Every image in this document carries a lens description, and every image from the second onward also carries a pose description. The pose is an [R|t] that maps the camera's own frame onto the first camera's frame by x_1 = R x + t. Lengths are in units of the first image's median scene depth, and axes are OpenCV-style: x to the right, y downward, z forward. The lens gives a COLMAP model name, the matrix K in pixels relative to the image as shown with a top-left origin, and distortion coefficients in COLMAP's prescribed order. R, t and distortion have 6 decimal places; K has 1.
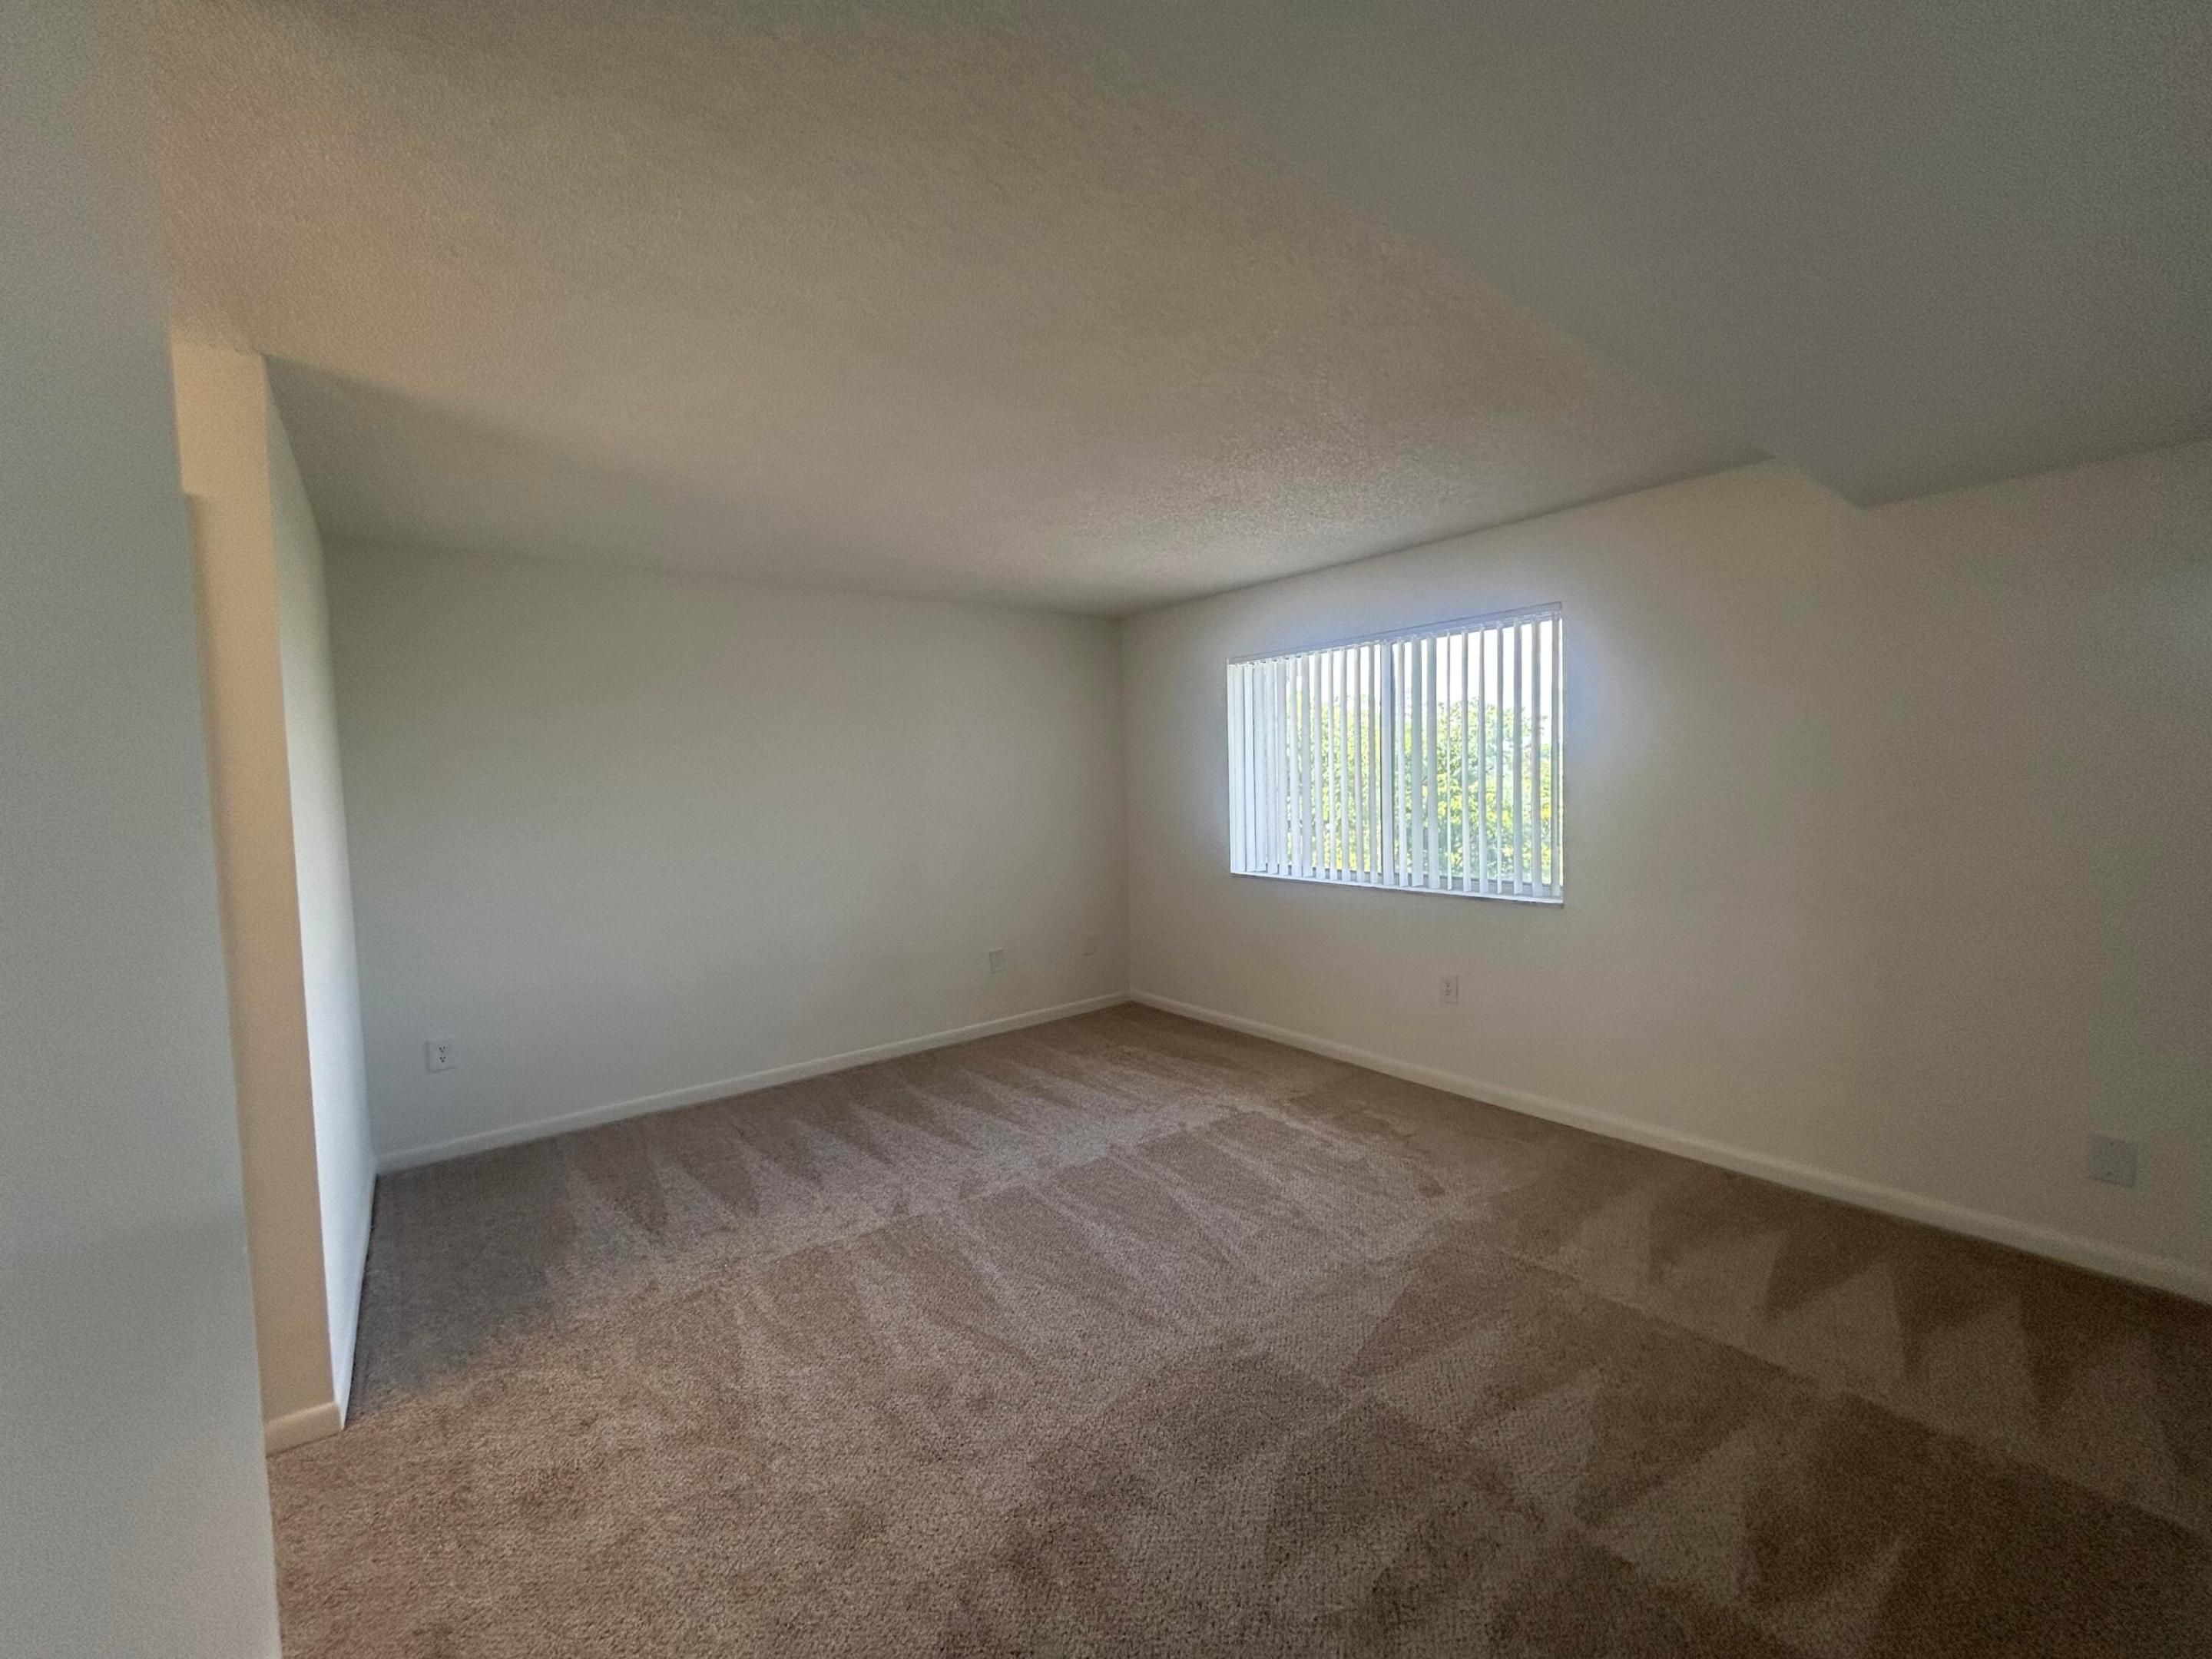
lens RADIAL K [[900.8, 0, 1106.0], [0, 900.8, 829.5], [0, 0, 1]] dist [0.001004, -0.000276]
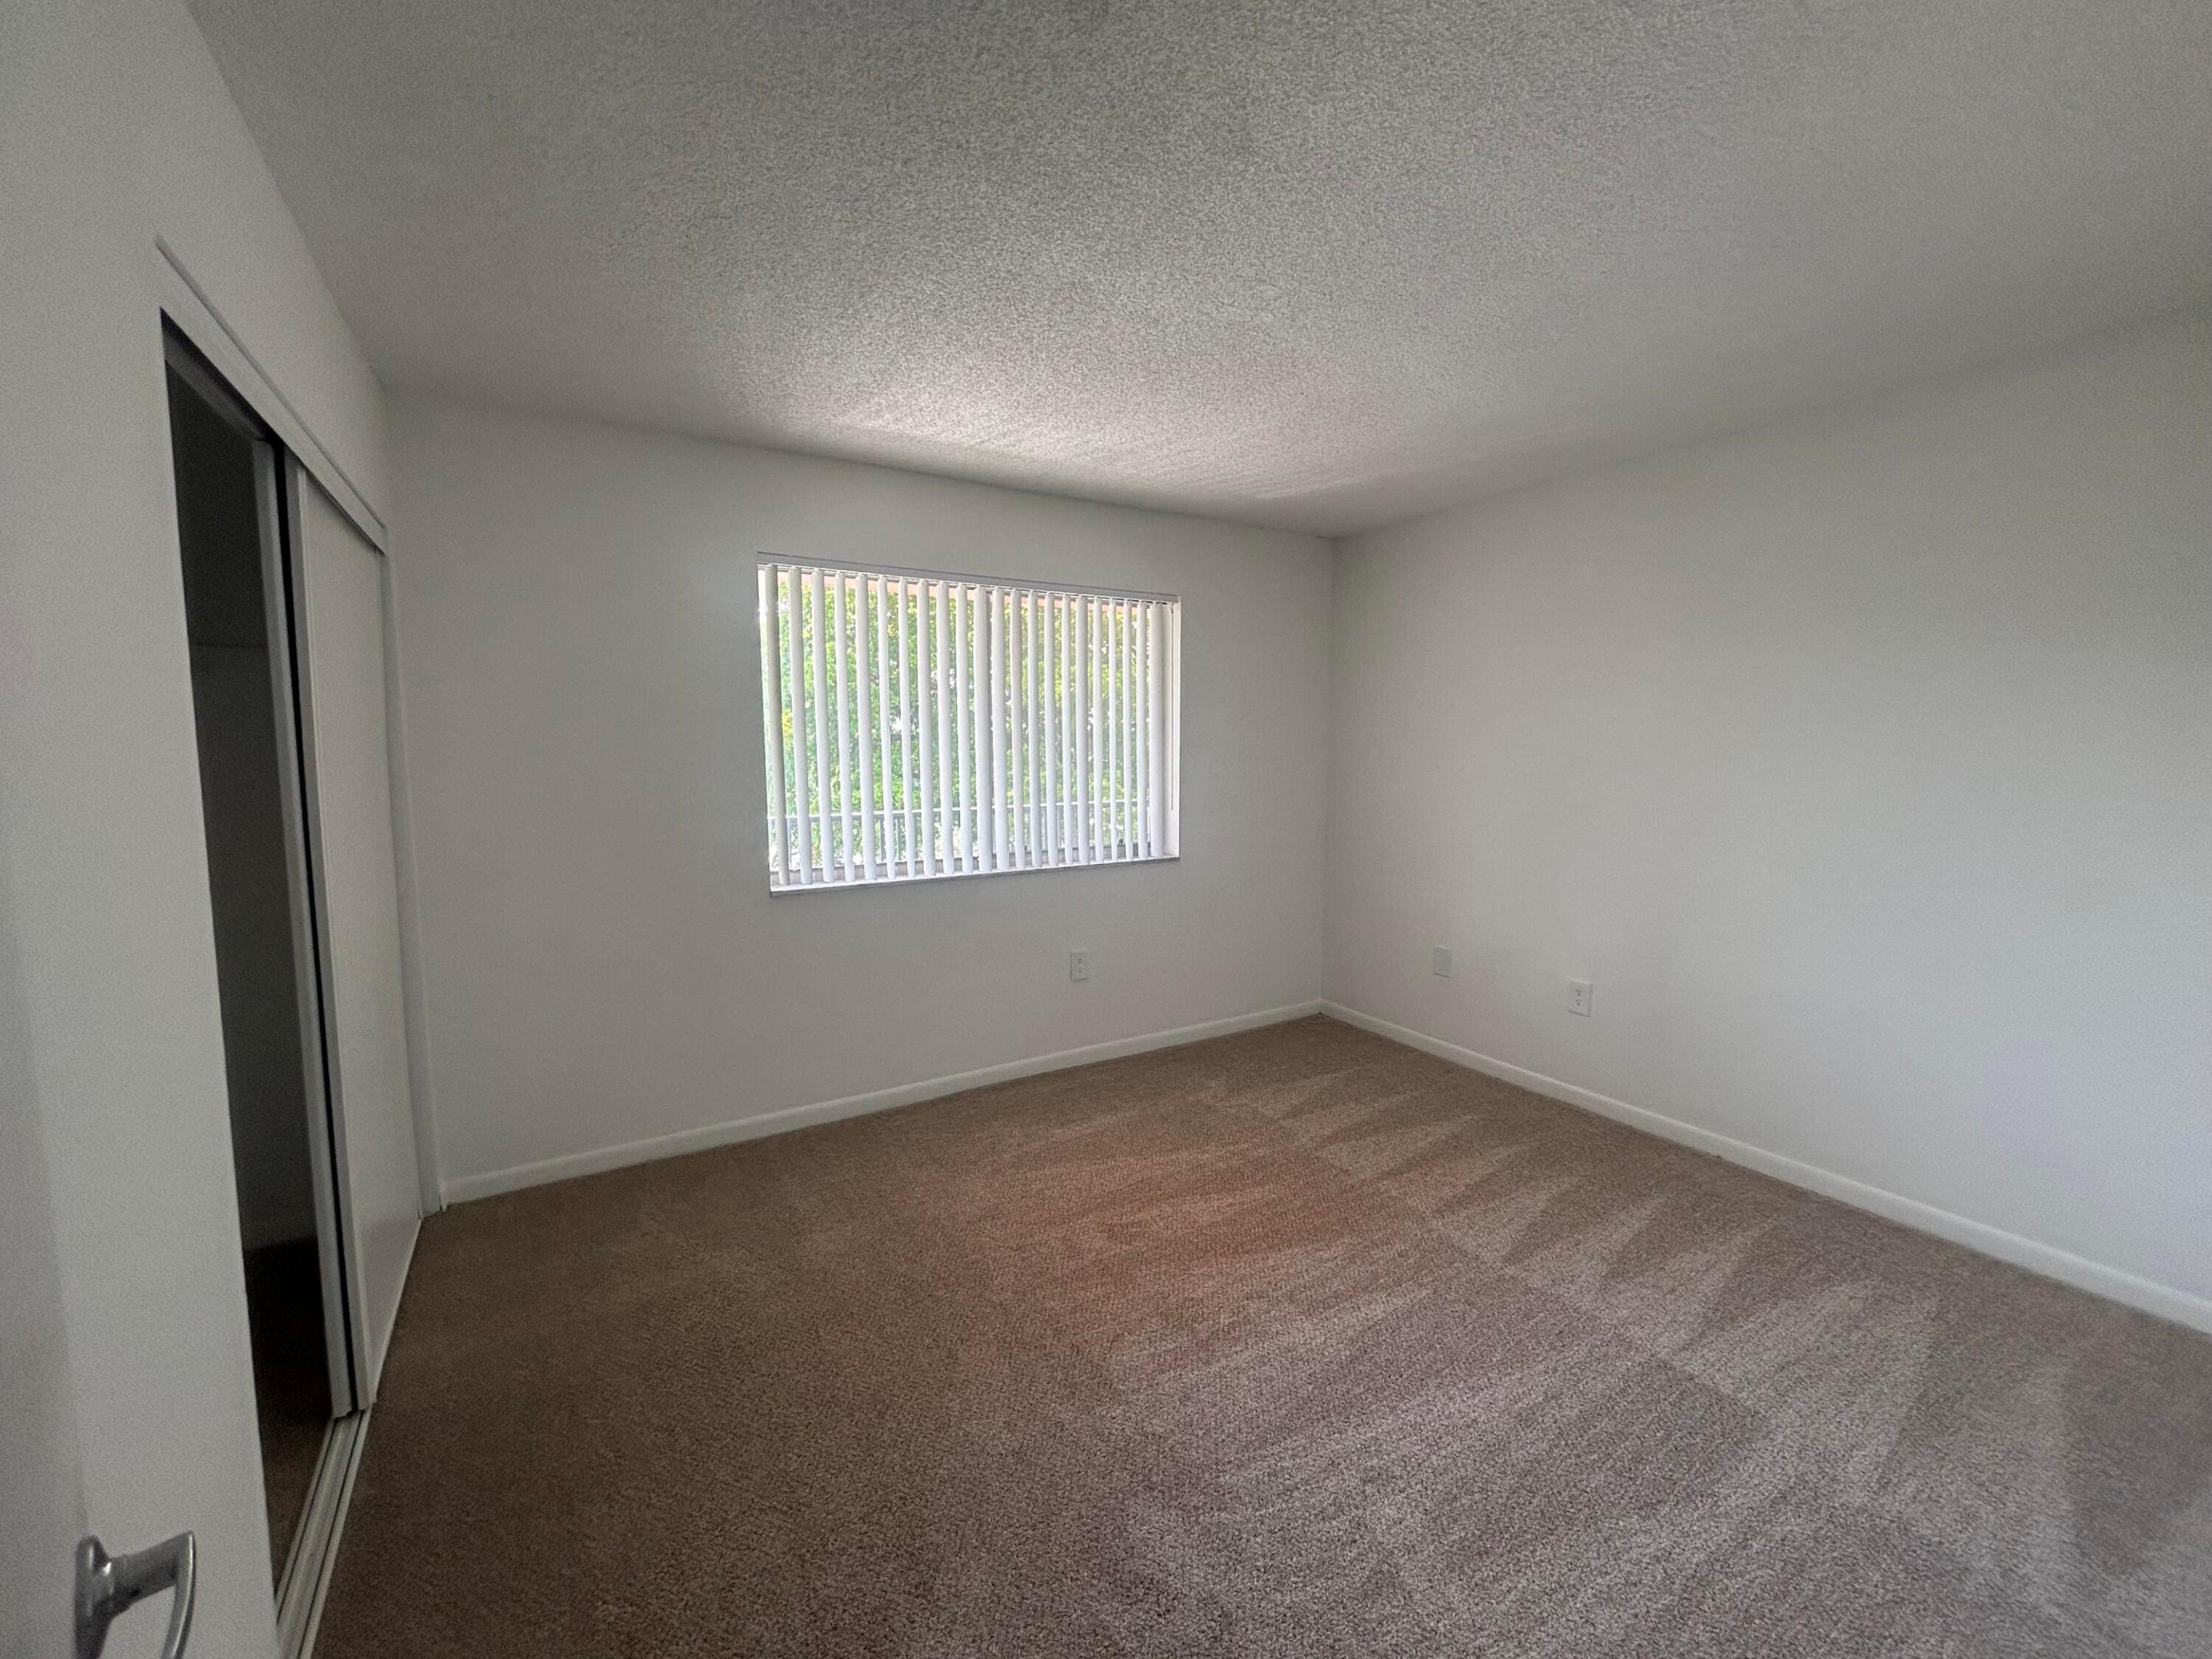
lens RADIAL K [[900.8, 0, 1106.0], [0, 900.8, 829.5], [0, 0, 1]] dist [0.001004, -0.000276]
pose [[0.105051, -0.089158, 0.990462, -0.534027], [0.047999, 0.995267, 0.084500, -0.044283], [-0.993308, 0.038664, 0.108833, 0.786055]]
